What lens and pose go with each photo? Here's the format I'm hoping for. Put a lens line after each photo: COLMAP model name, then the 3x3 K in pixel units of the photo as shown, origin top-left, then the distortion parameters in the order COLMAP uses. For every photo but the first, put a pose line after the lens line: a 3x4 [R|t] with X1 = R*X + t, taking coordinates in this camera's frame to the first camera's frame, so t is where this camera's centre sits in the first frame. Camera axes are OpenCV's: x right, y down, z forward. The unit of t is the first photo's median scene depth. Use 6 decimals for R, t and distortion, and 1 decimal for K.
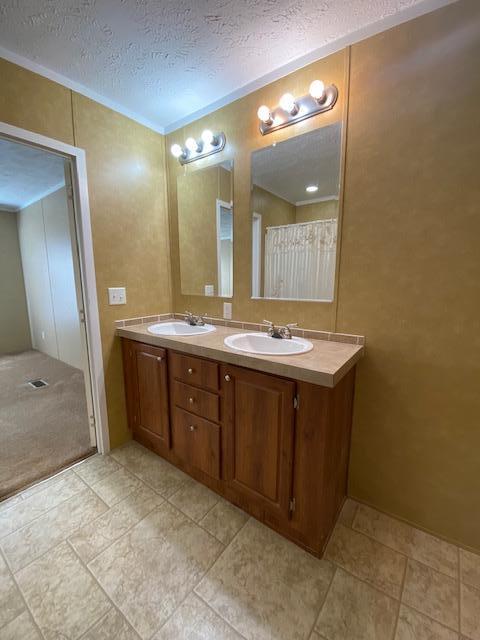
lens RADIAL K [[260.2, 0, 240.0], [0, 260.2, 320.0], [0, 0, 1]] dist [0.000468, -0.012669]
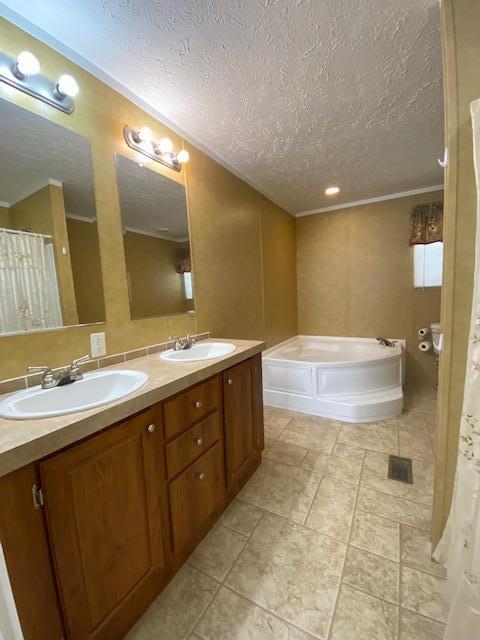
lens RADIAL K [[260.2, 0, 240.0], [0, 260.2, 320.0], [0, 0, 1]] dist [0.000468, -0.012669]
pose [[-0.100718, -0.092573, 0.990599, -1.128080], [0.217068, 0.969631, 0.112684, -0.141705], [-0.970947, 0.226377, -0.077565, 0.983020]]
